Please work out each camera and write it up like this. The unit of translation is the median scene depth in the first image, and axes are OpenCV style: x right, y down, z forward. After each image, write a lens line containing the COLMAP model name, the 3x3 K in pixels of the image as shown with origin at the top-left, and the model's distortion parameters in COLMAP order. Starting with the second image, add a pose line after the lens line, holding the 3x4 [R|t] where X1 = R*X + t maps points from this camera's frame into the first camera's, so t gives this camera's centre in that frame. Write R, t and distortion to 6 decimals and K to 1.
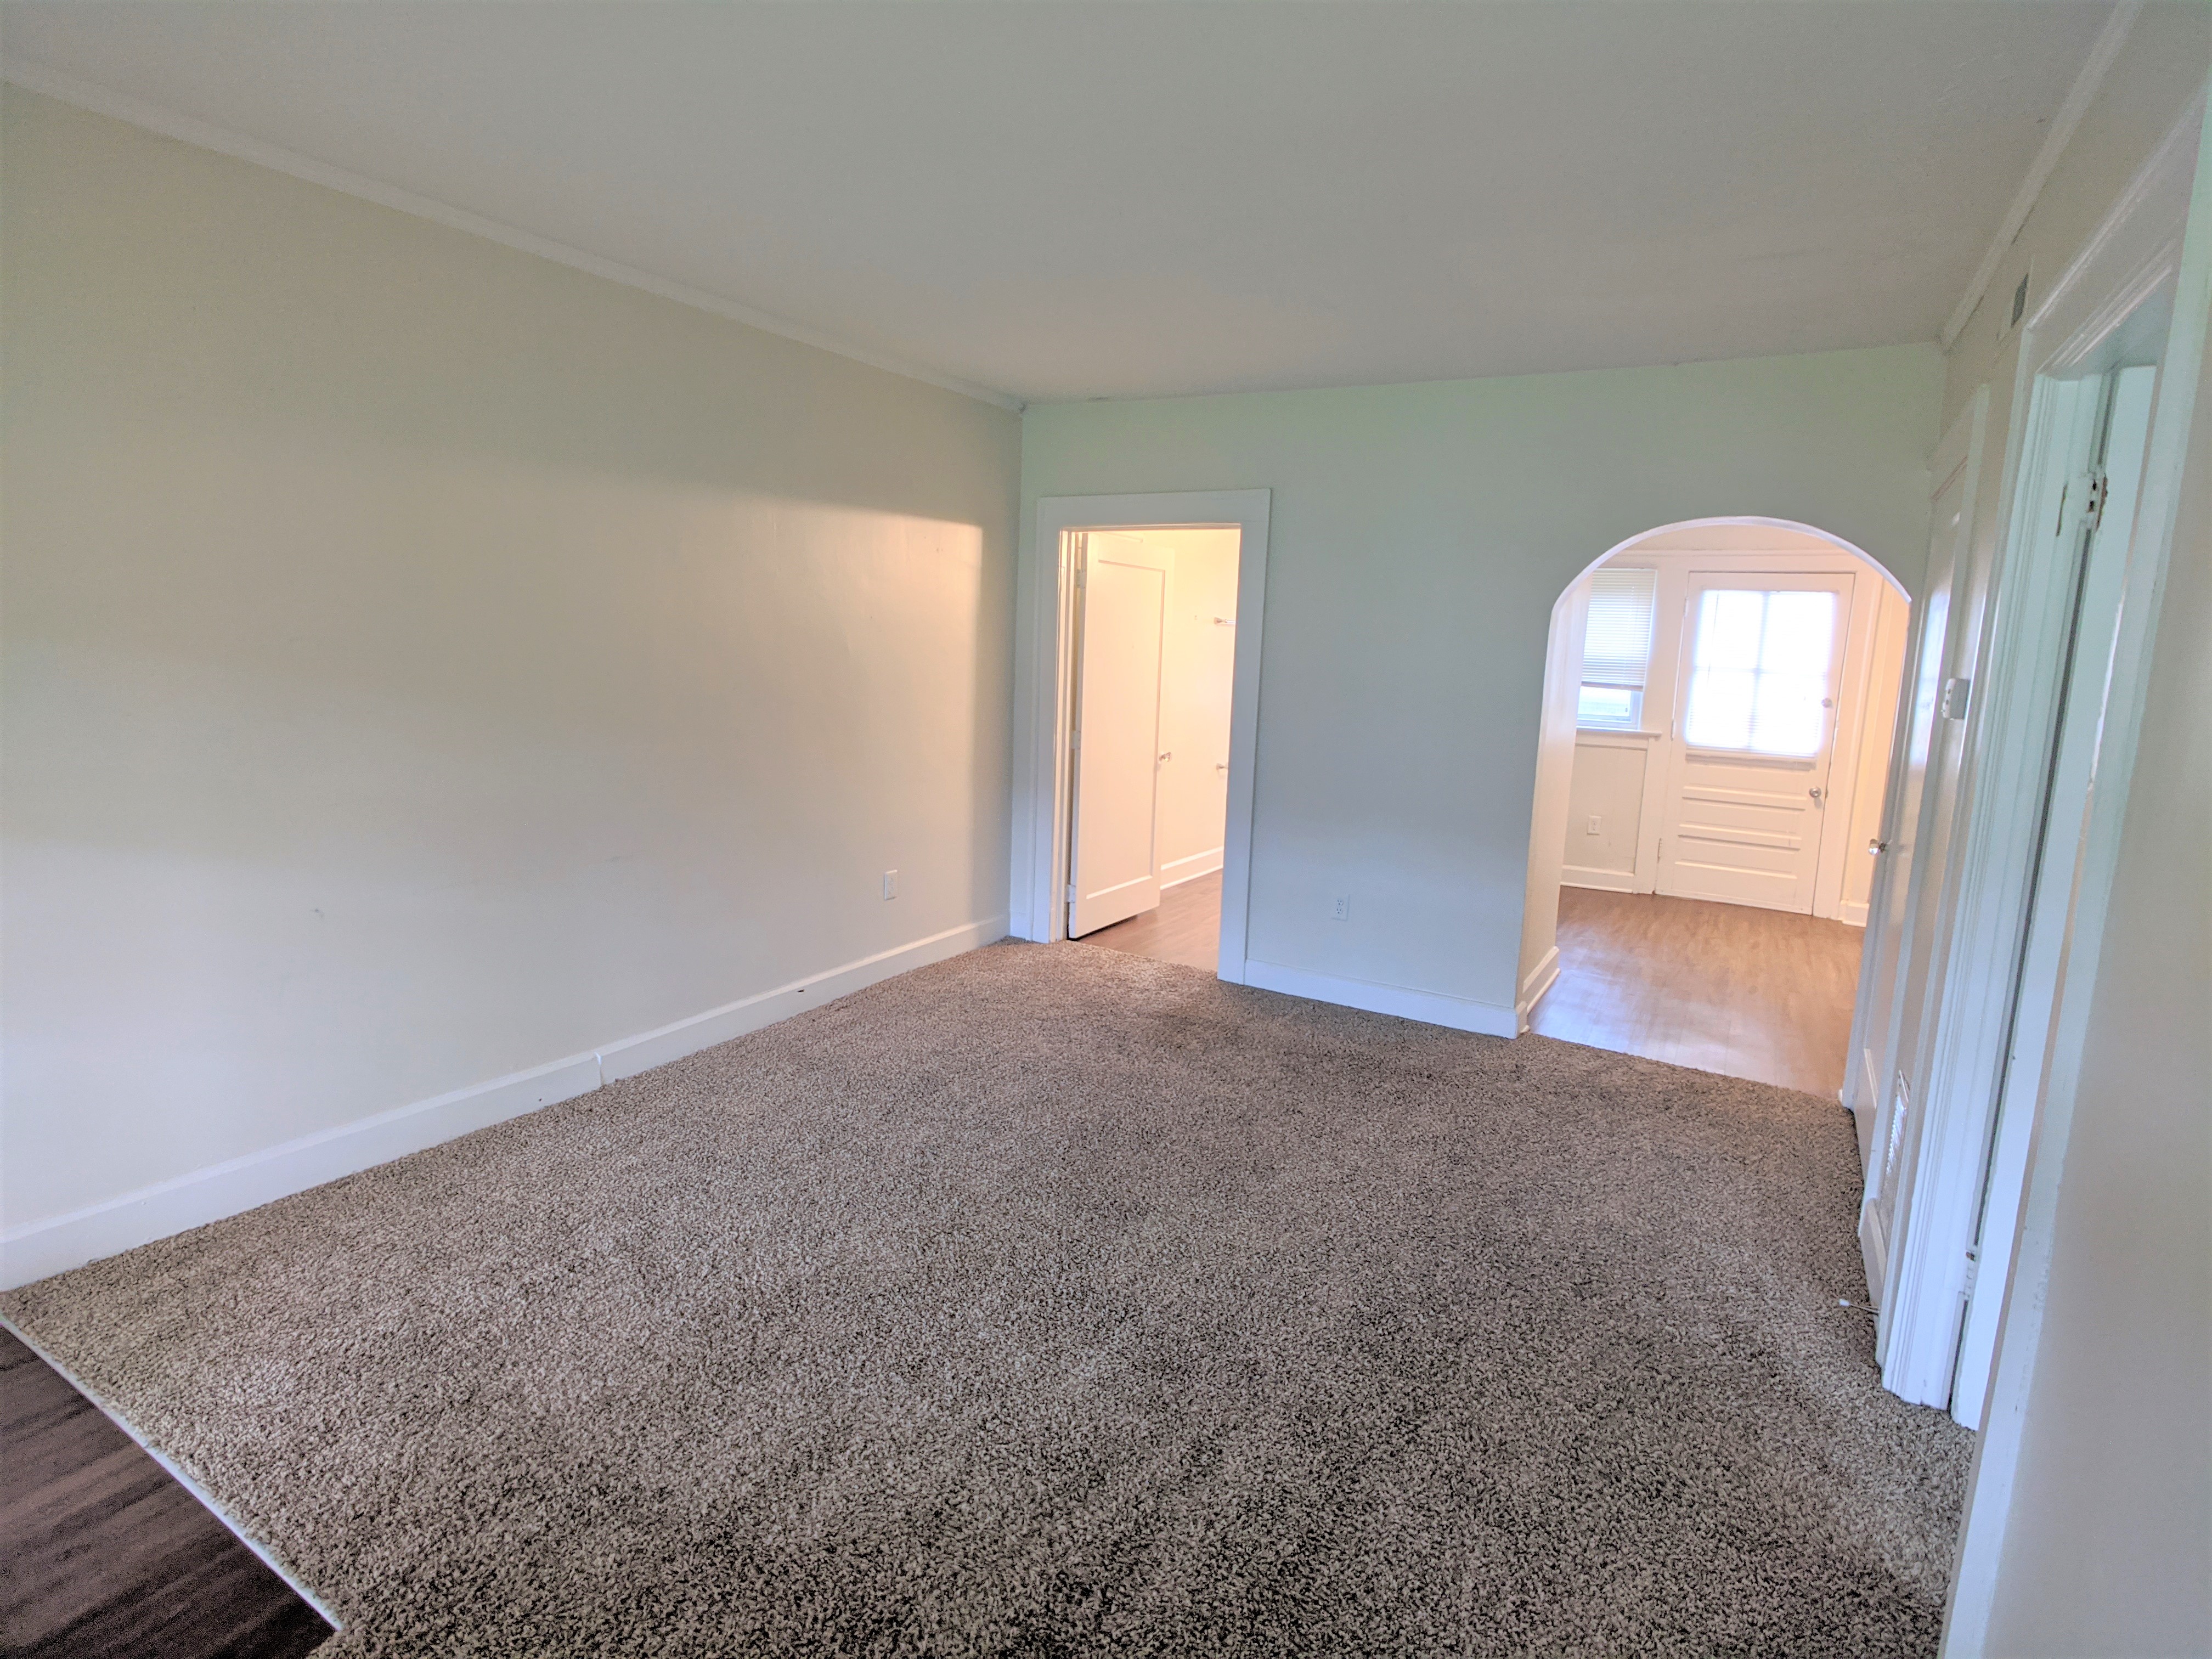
lens RADIAL K [[1123.4, 0, 1109.3], [0, 1123.4, 807.0], [0, 0, 1]] dist [-0.020907, 0.000223]
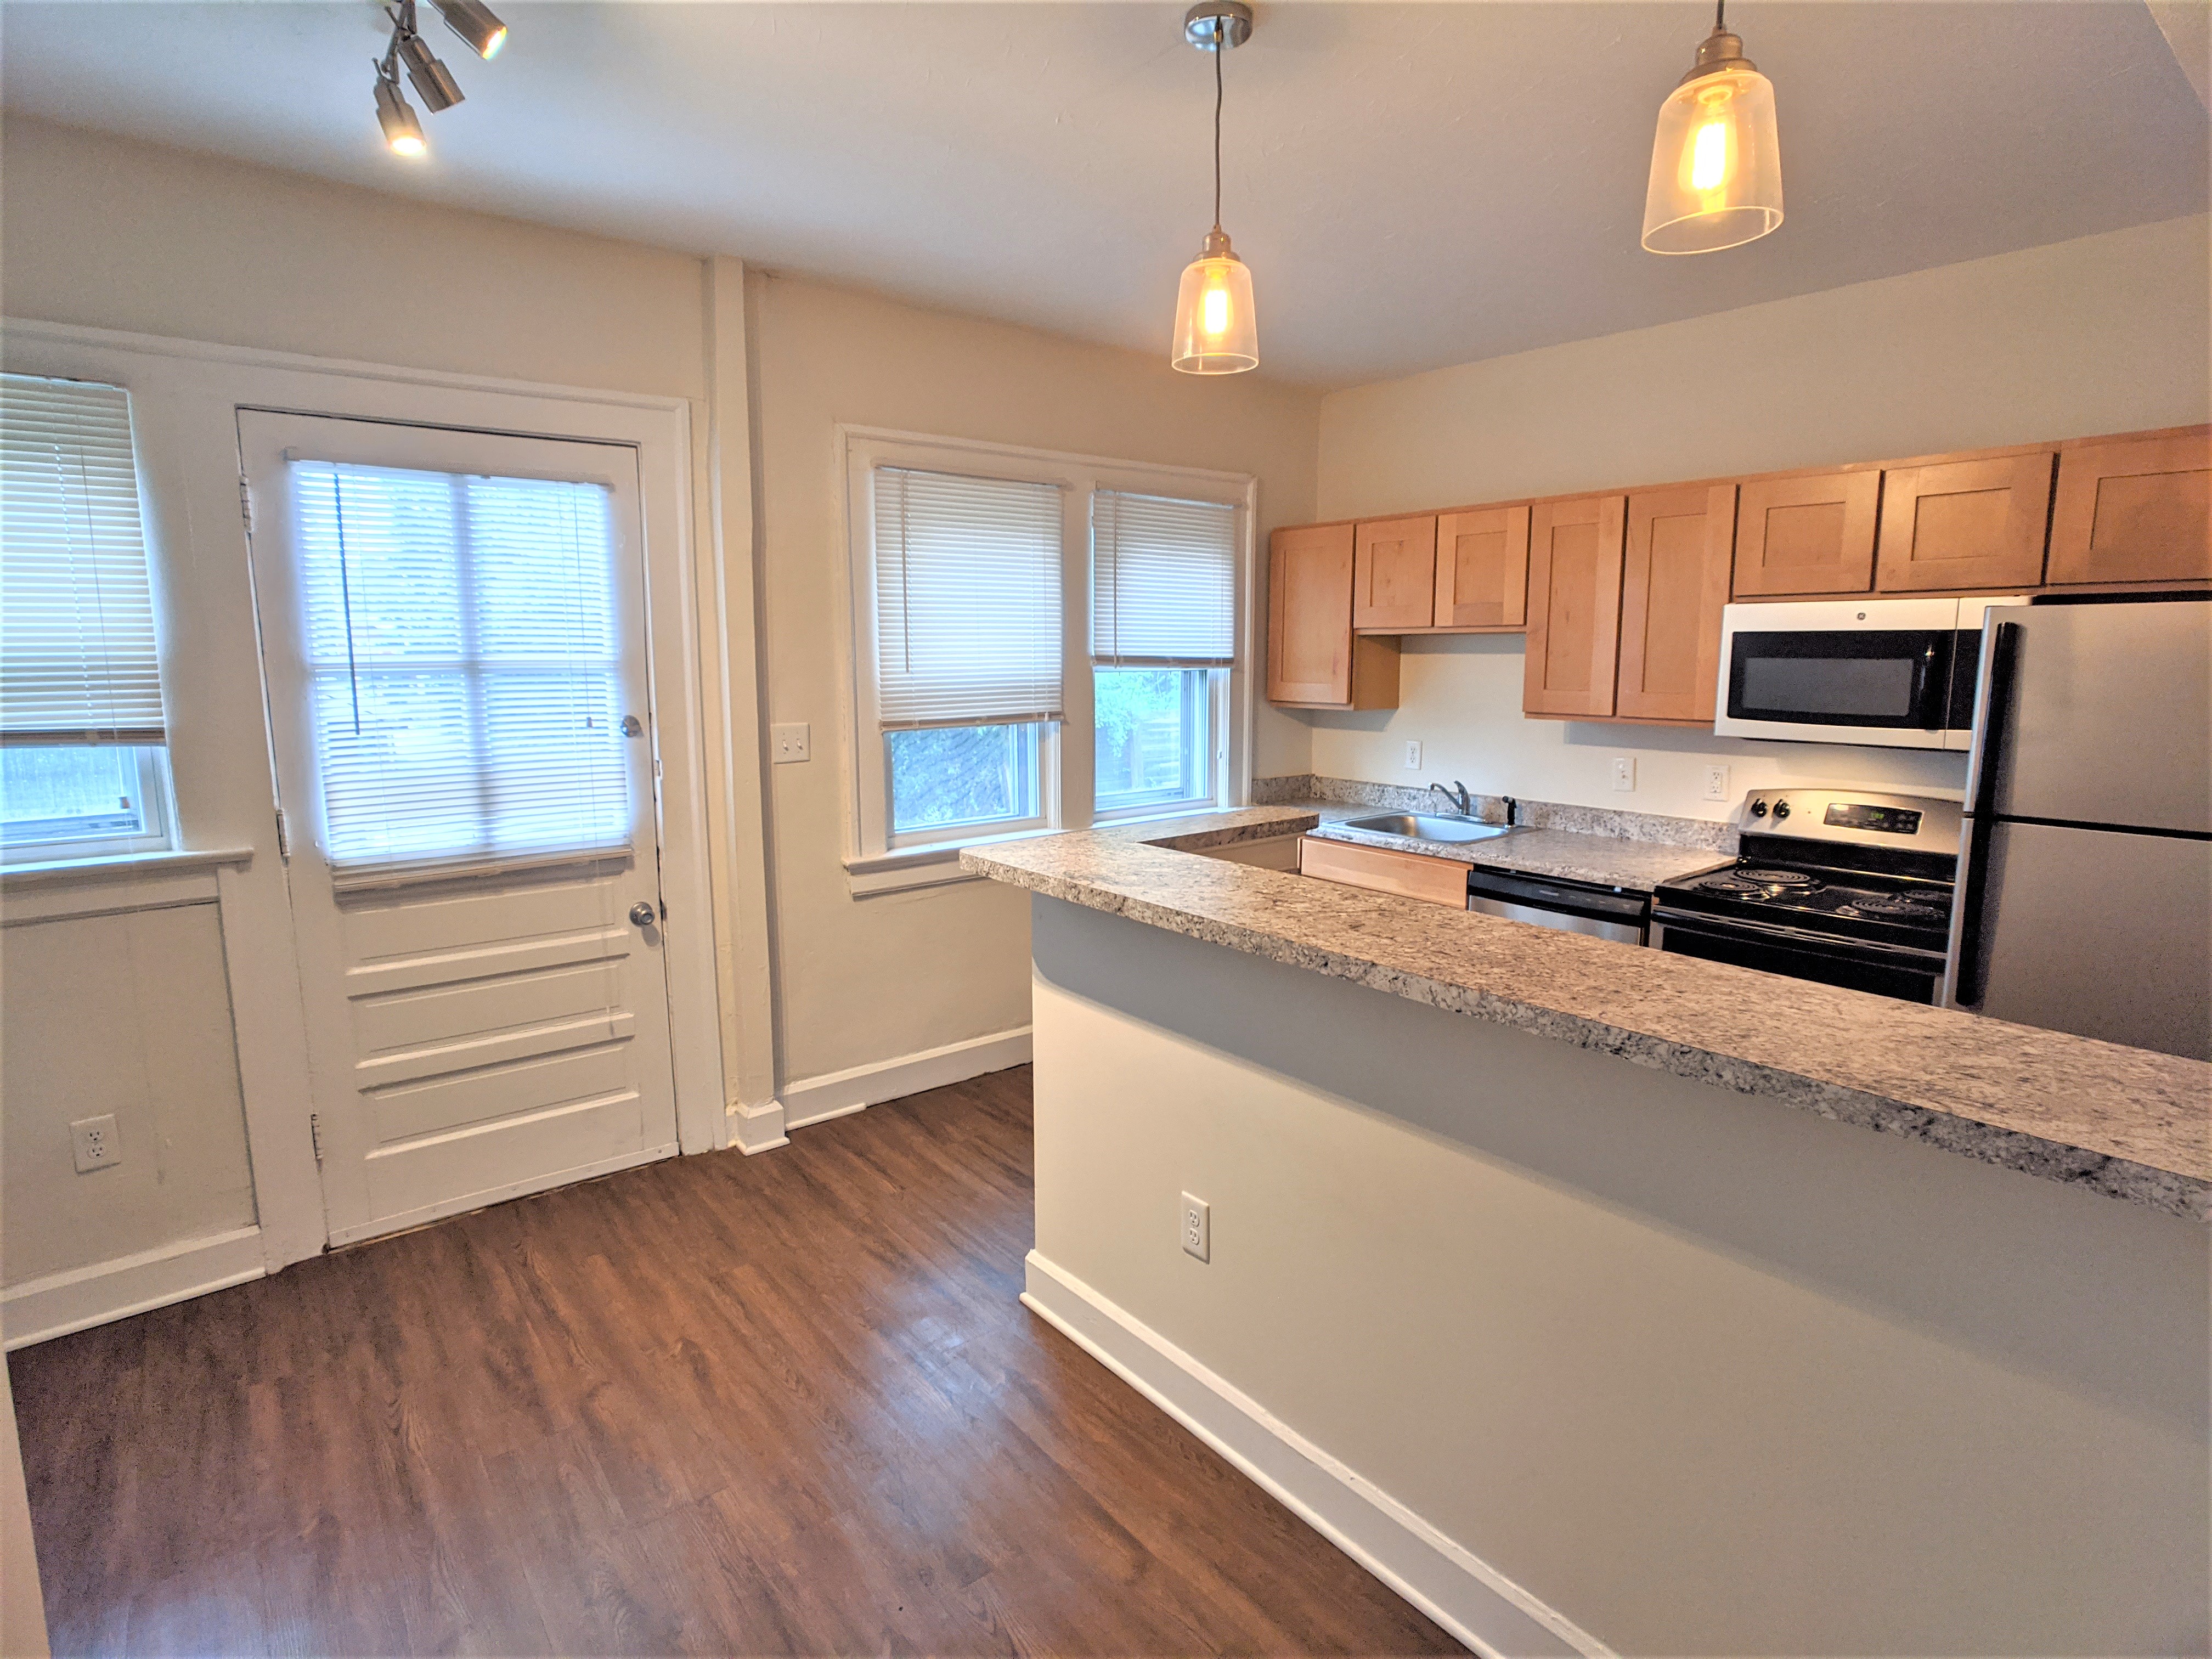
lens RADIAL K [[1123.4, 0, 1109.3], [0, 1123.4, 807.0], [0, 0, 1]] dist [-0.020907, 0.000223]
pose [[0.352399, -0.169698, 0.920336, 0.376503], [0.155951, 0.980320, 0.121044, -0.116512], [-0.922764, 0.100872, 0.371928, 0.873996]]
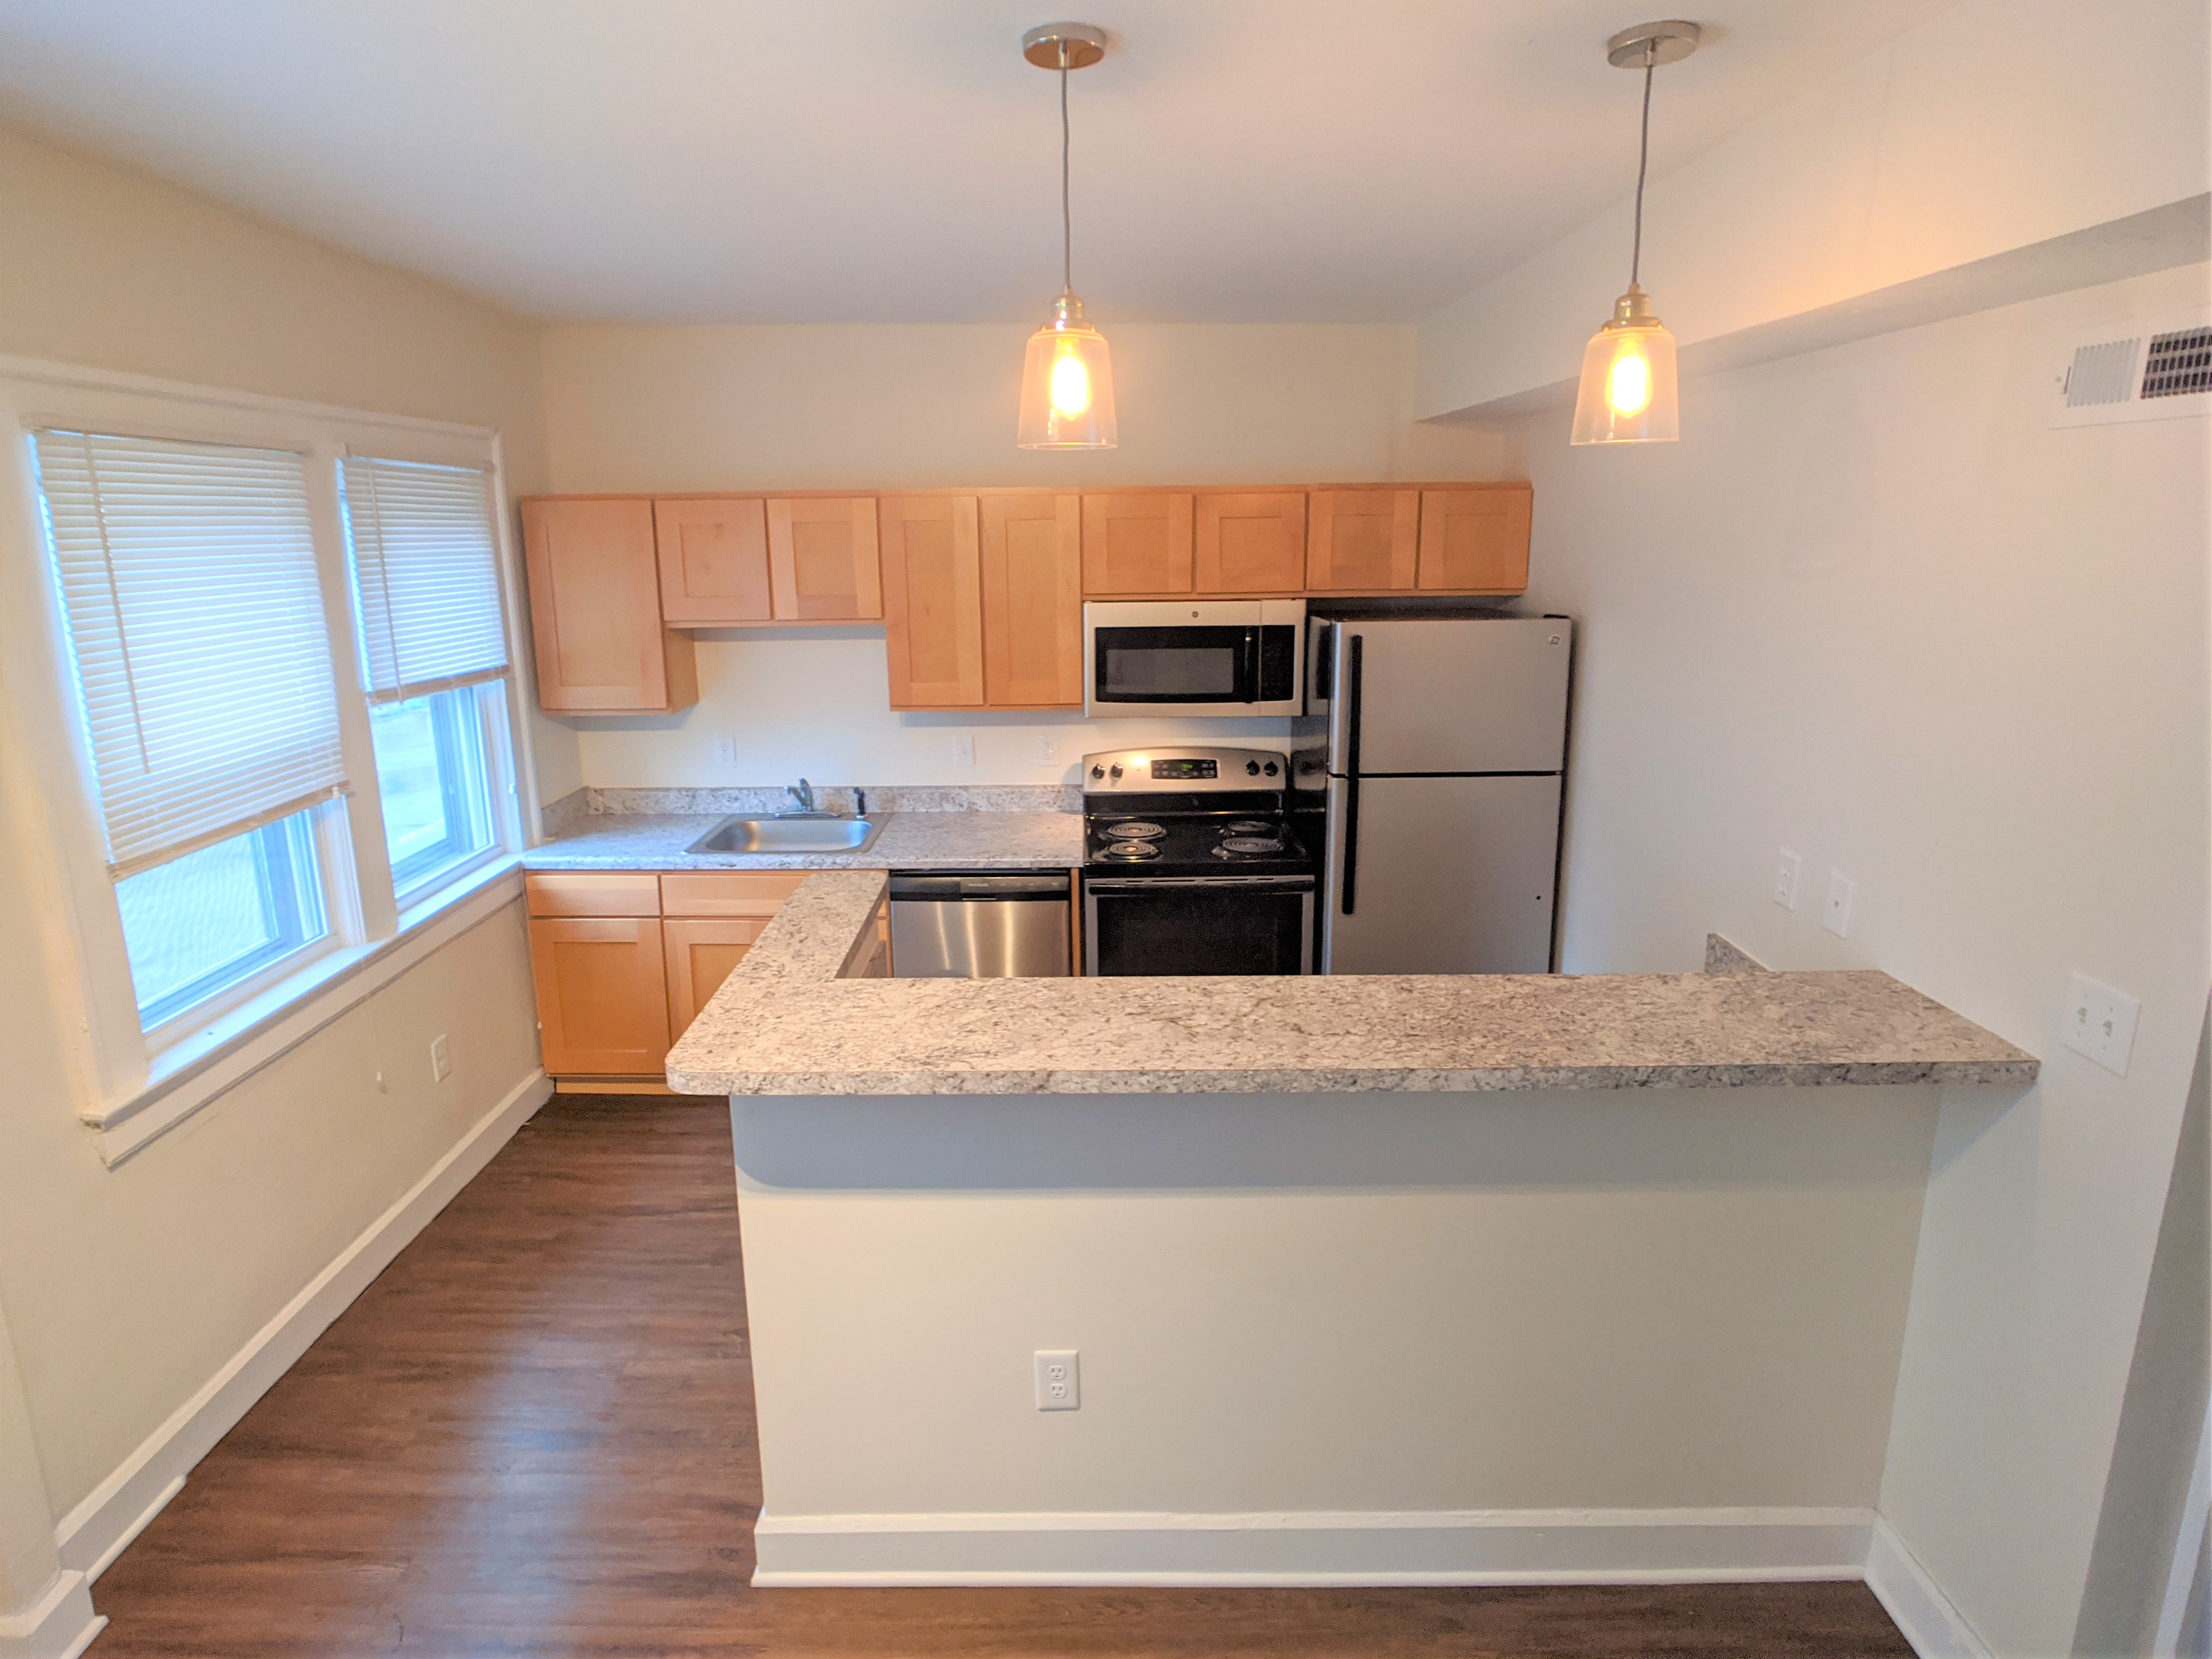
lens RADIAL K [[1165.9, 0, 1072.6], [0, 1165.9, 759.3], [0, 0, 1]] dist [-0.031710, 0.012672]
pose [[-0.498002, -0.201519, 0.843436, 0.457766], [0.122716, 0.946459, 0.298591, -0.228942], [-0.858449, 0.252202, -0.446609, 1.145569]]
